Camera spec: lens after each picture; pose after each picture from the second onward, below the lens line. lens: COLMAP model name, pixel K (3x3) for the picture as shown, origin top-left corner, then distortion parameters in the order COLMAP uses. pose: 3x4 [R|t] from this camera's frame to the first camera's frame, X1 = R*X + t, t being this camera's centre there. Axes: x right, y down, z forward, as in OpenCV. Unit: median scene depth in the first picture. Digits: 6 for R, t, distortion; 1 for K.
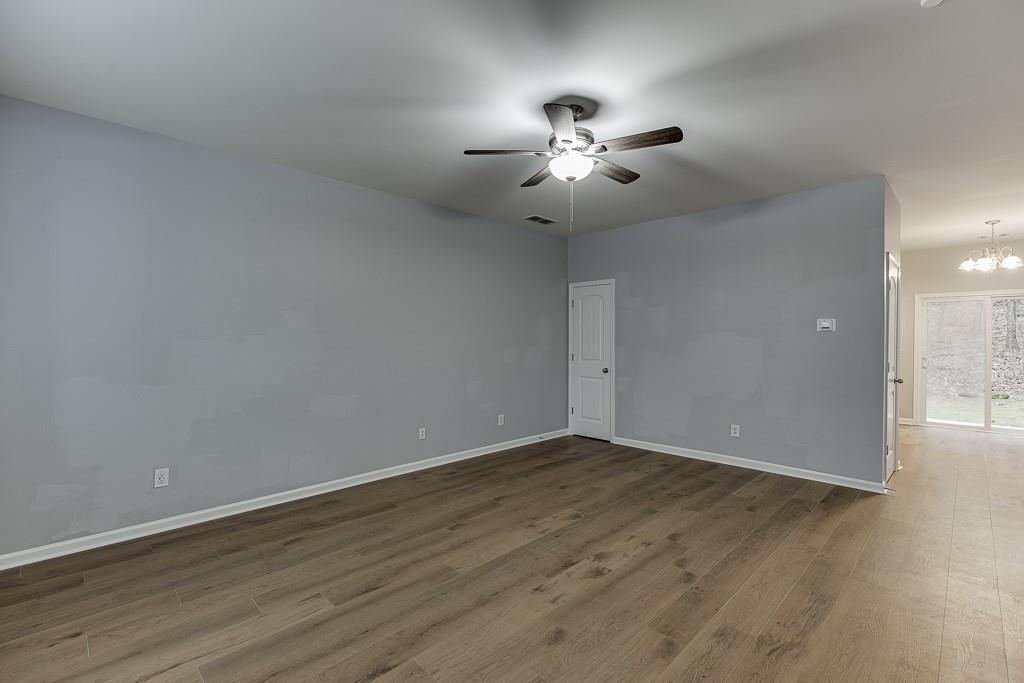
lens RADIAL K [[455.5, 0, 519.0], [0, 455.5, 342.5], [0, 0, 1]] dist [0.005765, -0.001472]
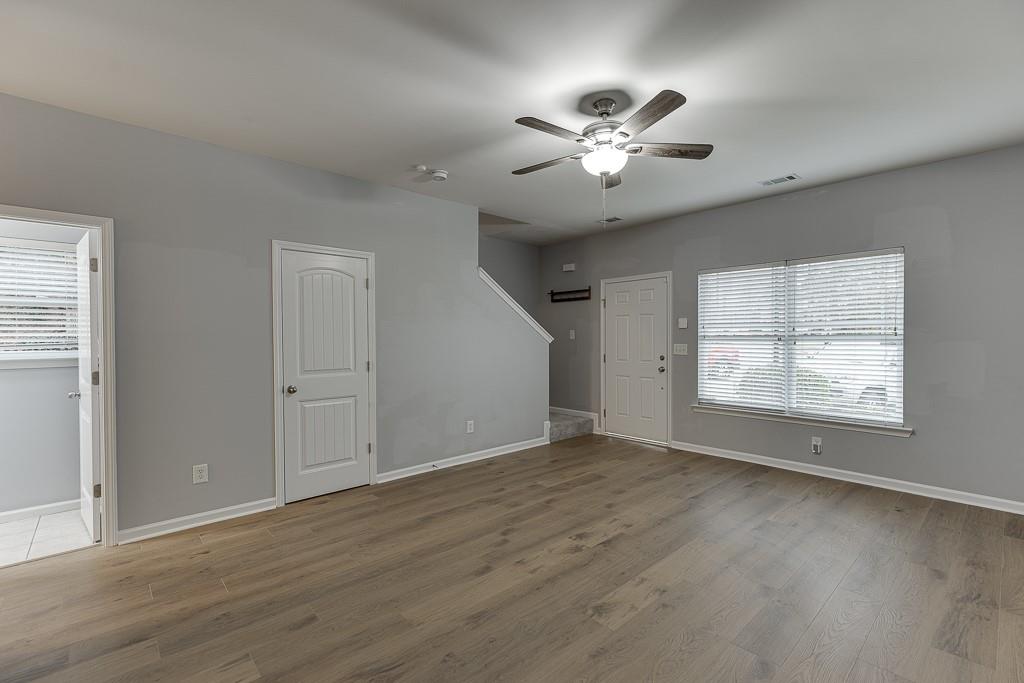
lens RADIAL K [[455.5, 0, 516.8], [0, 455.5, 341.2], [0, 0, 1]] dist [0.005765, -0.001472]
pose [[-0.998720, 0.003950, 0.050428, 0.217413], [0.004674, 0.999888, 0.014242, -0.010167], [-0.050366, 0.014460, -0.998626, 1.706708]]
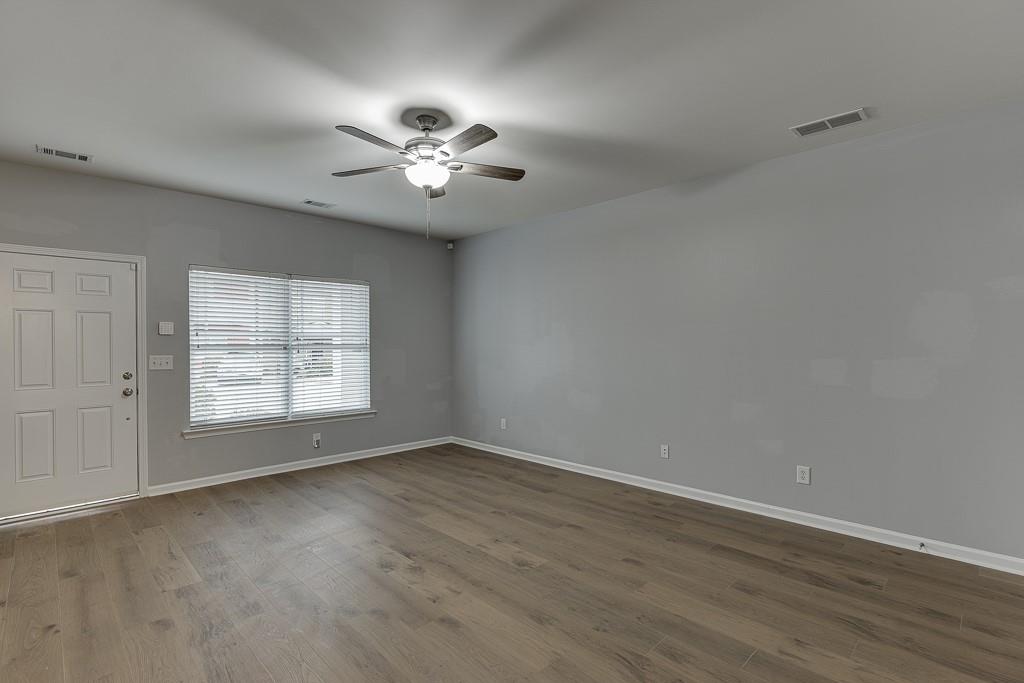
lens RADIAL K [[483.2, 0, 519.8], [0, 483.2, 341.1], [0, 0, 1]] dist [-0.009392, 0.000571]
pose [[-0.009262, -0.006487, -0.999936, 1.013384], [-0.001503, 0.999978, -0.006473, -0.006247], [0.999956, 0.001443, -0.009272, 1.037808]]
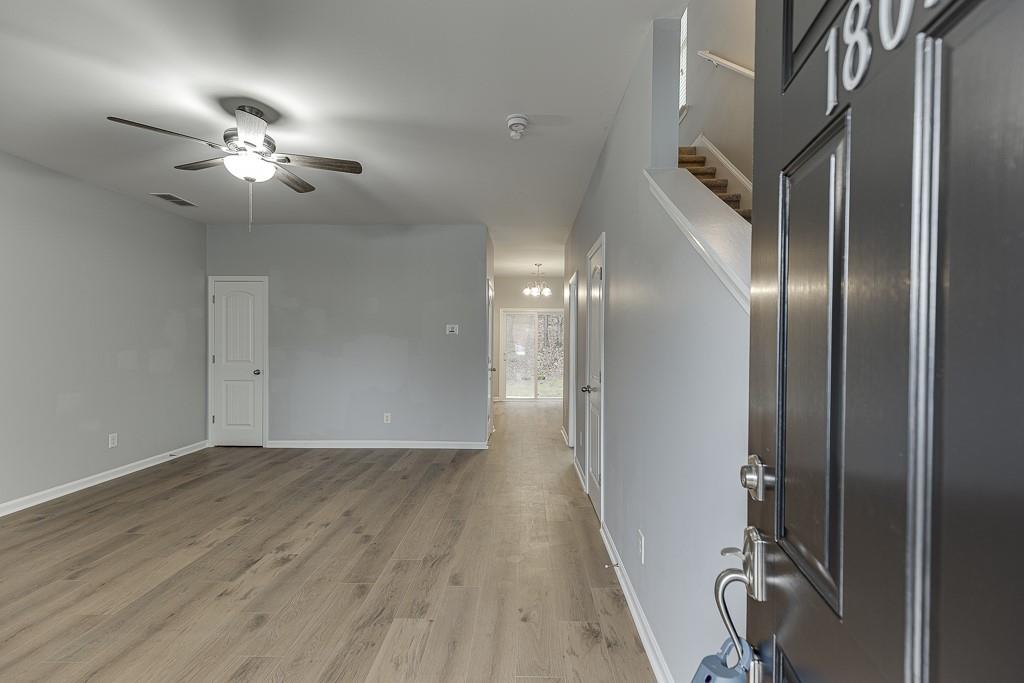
lens RADIAL K [[455.5, 0, 518.9], [0, 455.5, 343.6], [0, 0, 1]] dist [0.005765, -0.001472]
pose [[0.722443, -0.002631, 0.691425, -0.130229], [0.000600, 0.999995, 0.003178, -0.001893], [-0.691430, -0.001881, 0.722441, -0.112048]]
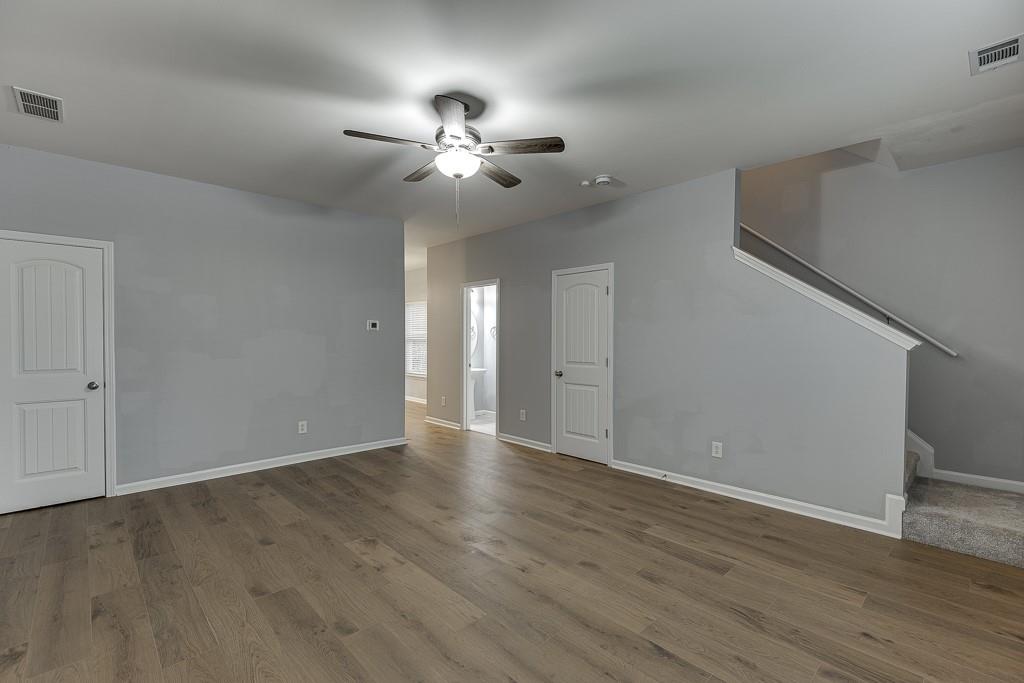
lens RADIAL K [[455.5, 0, 519.4], [0, 455.5, 345.3], [0, 0, 1]] dist [0.005765, -0.001472]
pose [[0.029655, -0.017558, 0.999406, -0.749923], [0.004145, 0.999839, 0.017443, -0.004822], [-0.999552, 0.003625, 0.029723, 0.714877]]
